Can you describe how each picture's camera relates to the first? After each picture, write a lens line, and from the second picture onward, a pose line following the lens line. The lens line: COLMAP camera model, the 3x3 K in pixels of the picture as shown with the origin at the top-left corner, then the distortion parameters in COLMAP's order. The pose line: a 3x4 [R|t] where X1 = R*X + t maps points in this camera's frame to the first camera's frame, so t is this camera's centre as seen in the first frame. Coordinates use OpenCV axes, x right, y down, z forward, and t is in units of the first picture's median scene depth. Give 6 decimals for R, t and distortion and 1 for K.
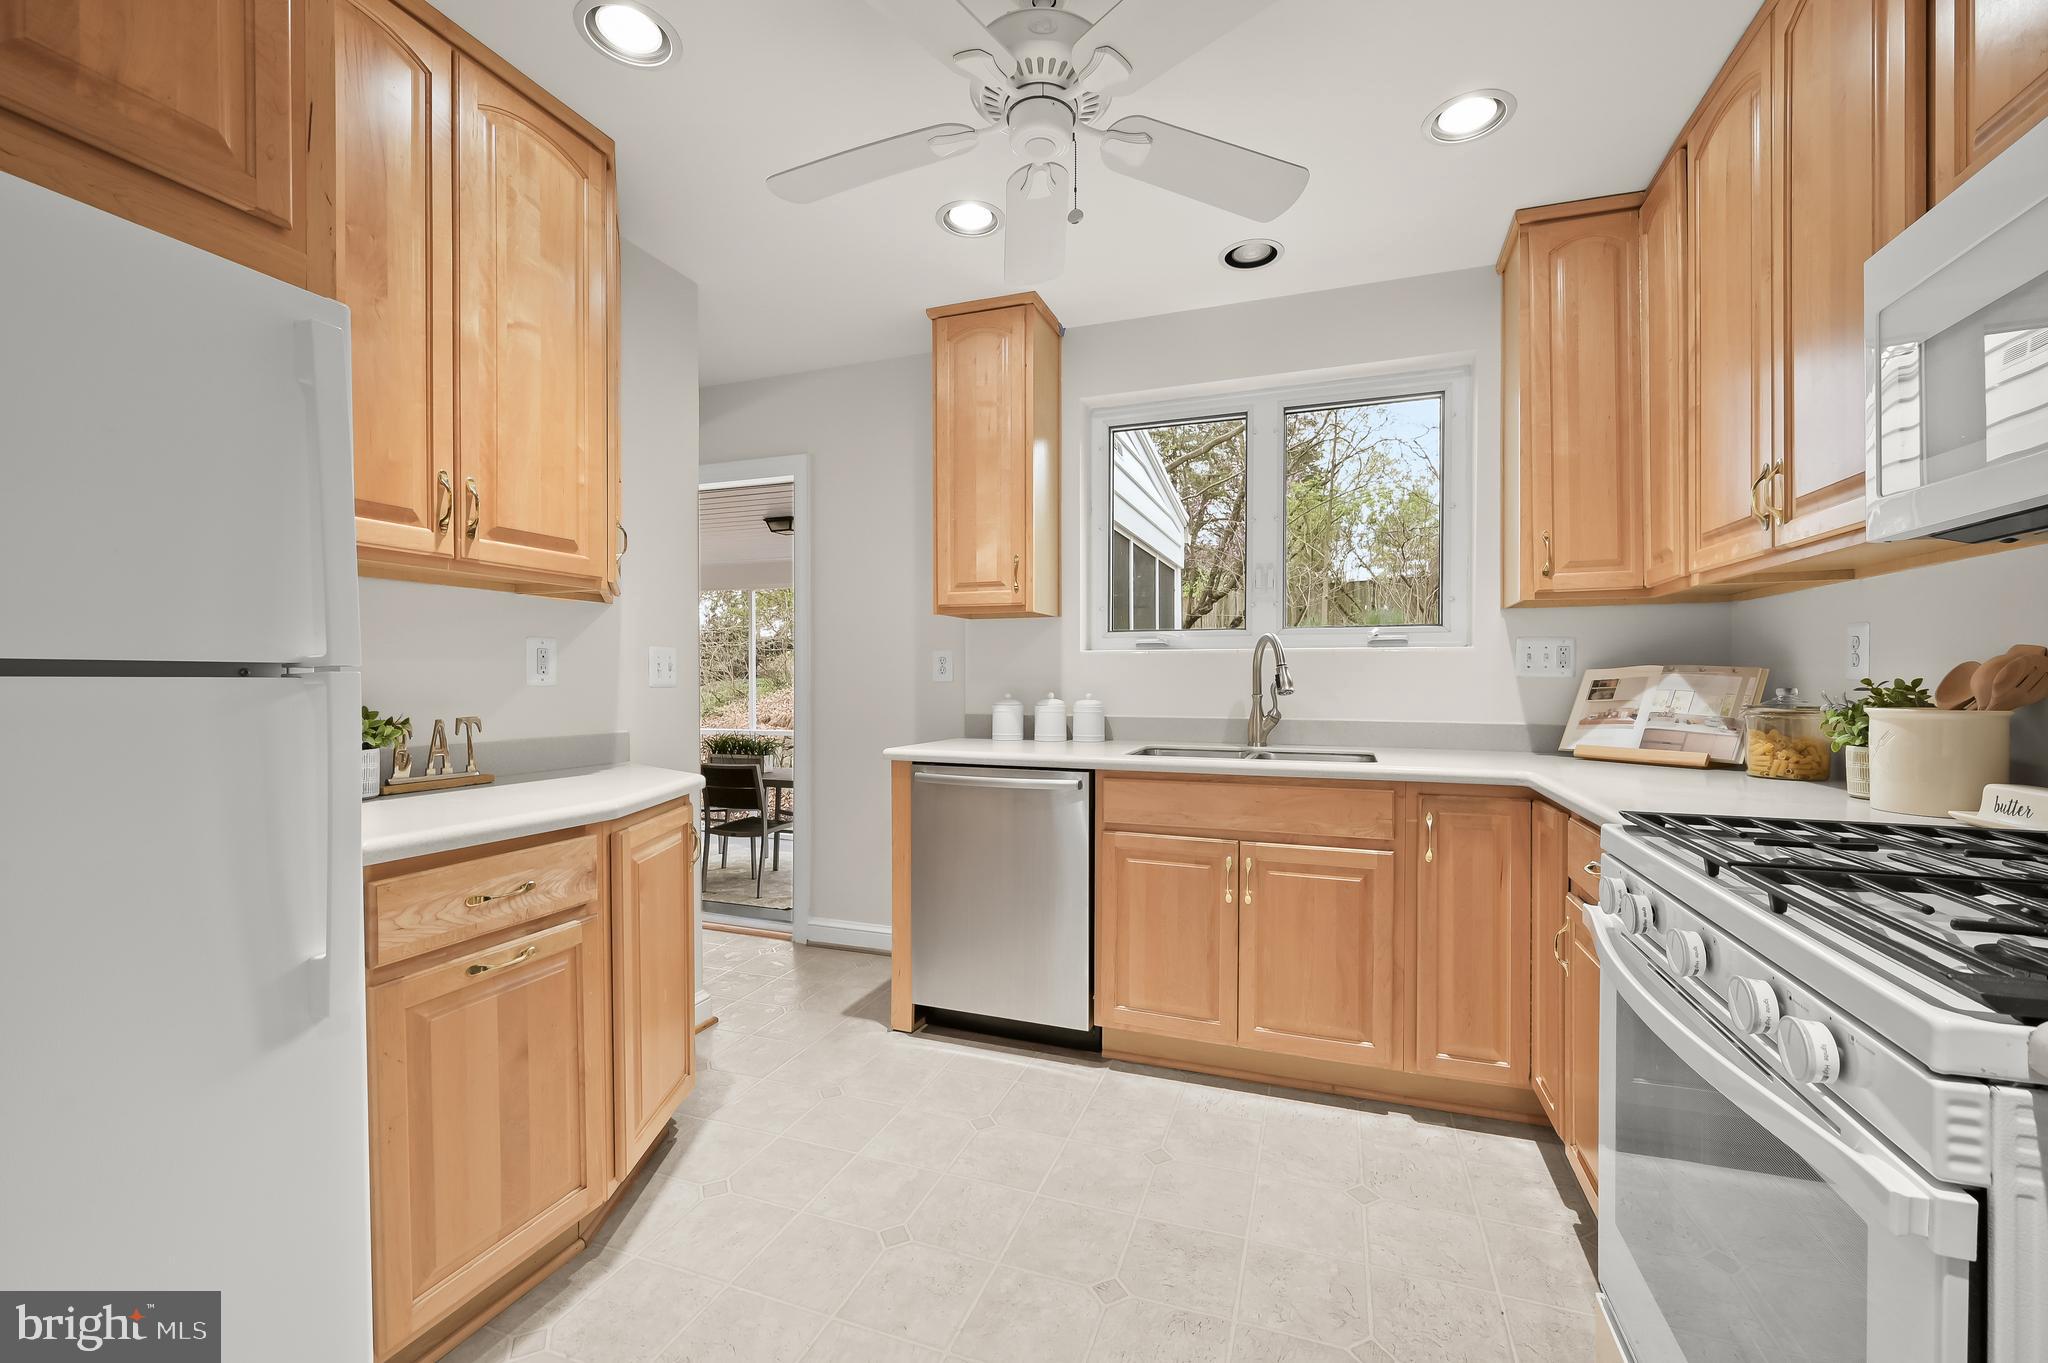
lens RADIAL K [[833.2, 0, 1028.1], [0, 833.2, 679.9], [0, 0, 1]] dist [0.003328, -0.000284]
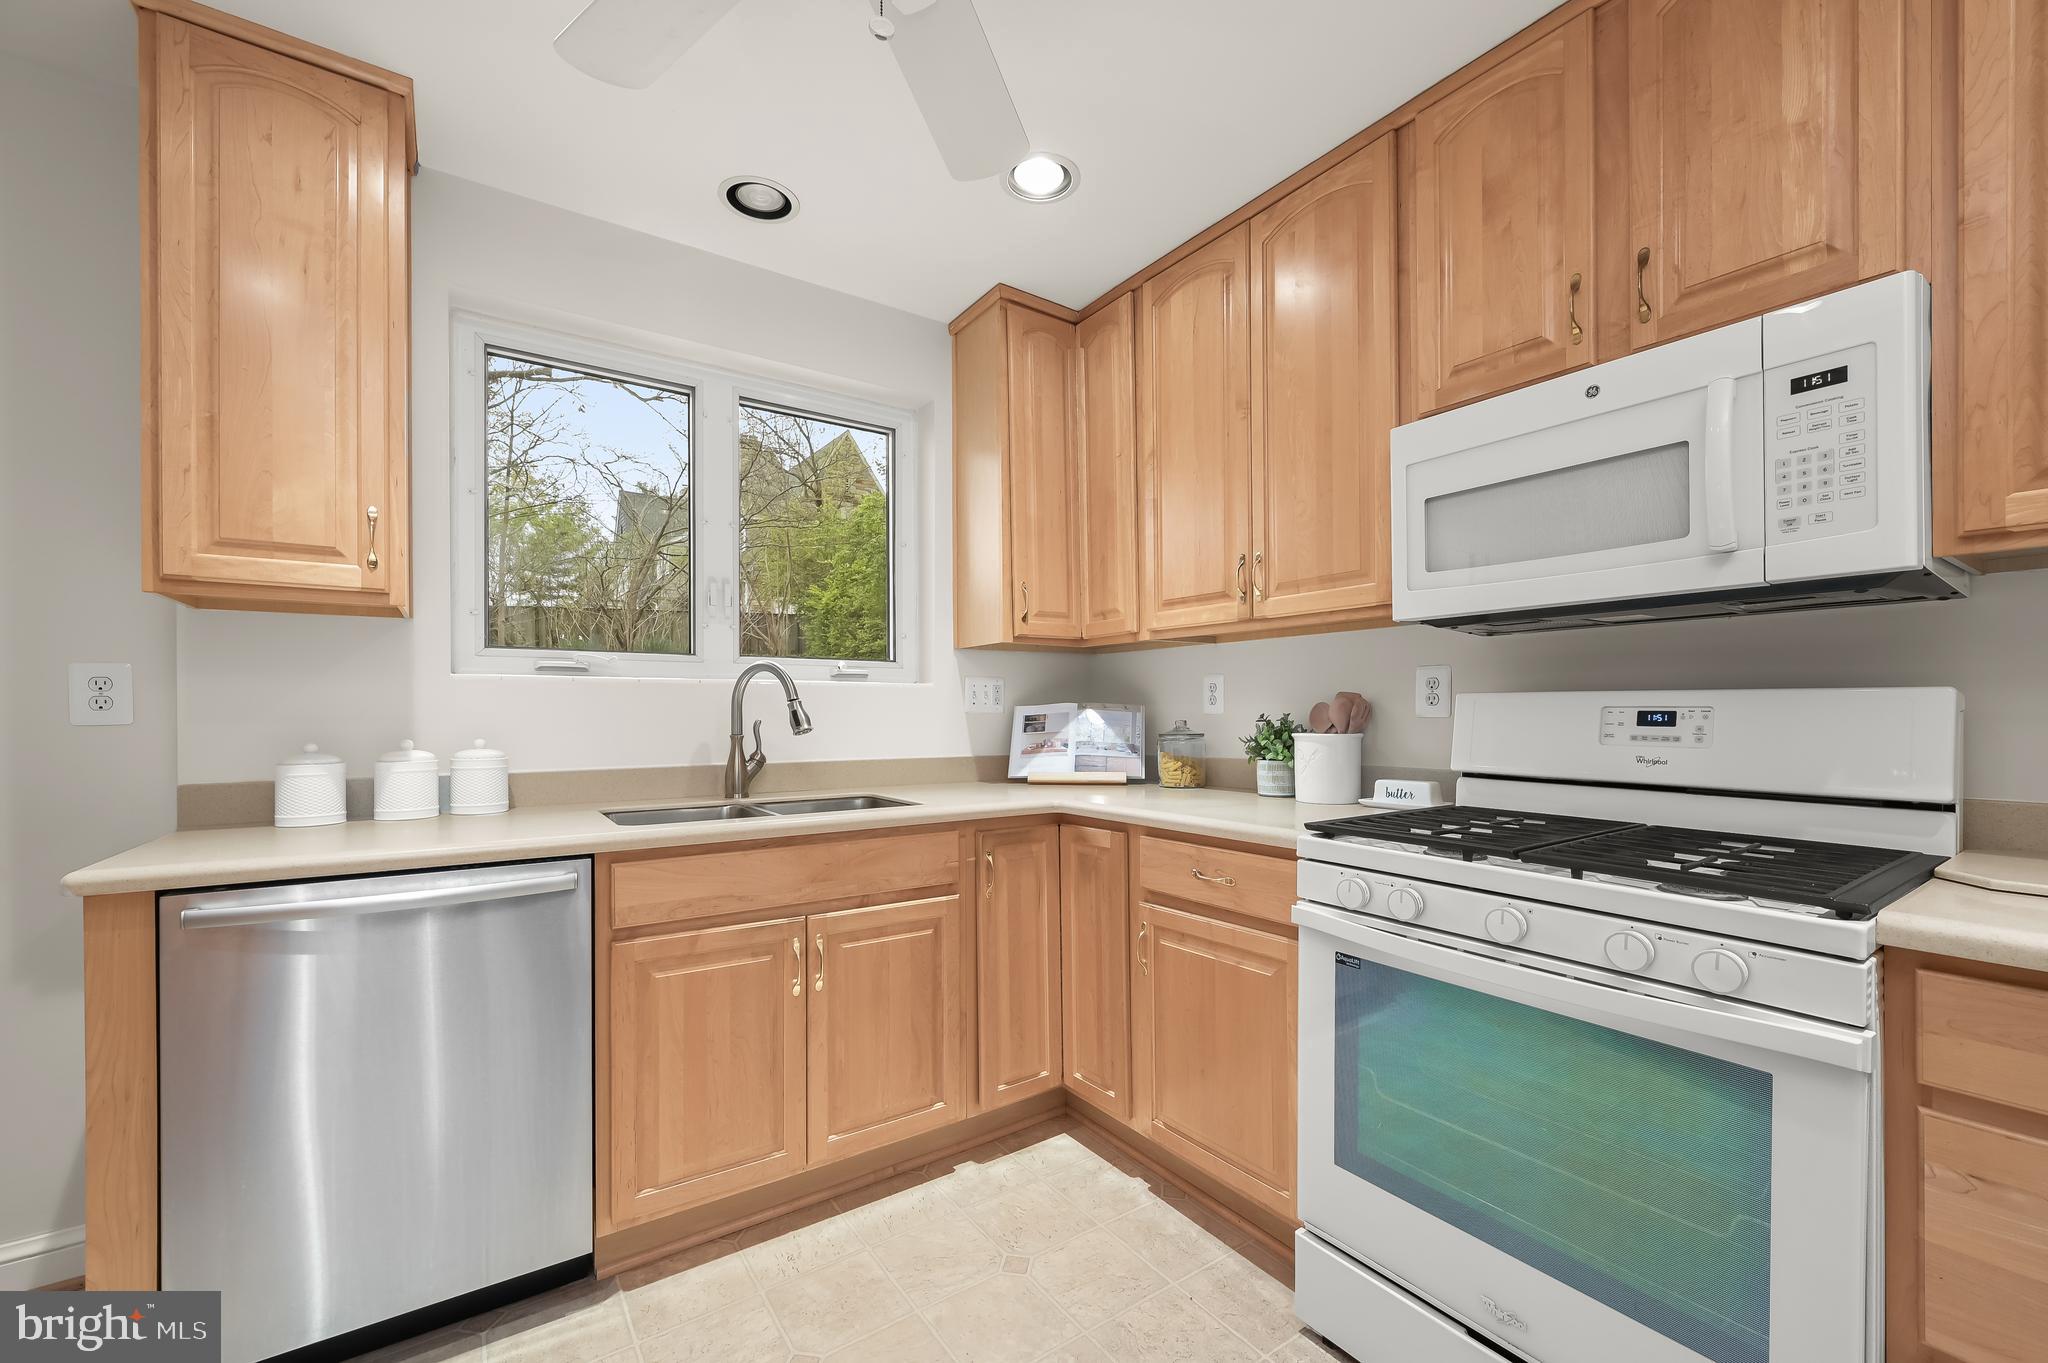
lens RADIAL K [[833.2, 0, 1030.1], [0, 833.2, 711.5], [0, 0, 1]] dist [0.003328, -0.000284]
pose [[0.574796, -0.000792, 0.818296, -0.282513], [0.005484, 0.999981, -0.002884, -0.001829], [-0.818278, 0.006145, 0.574789, 0.351376]]
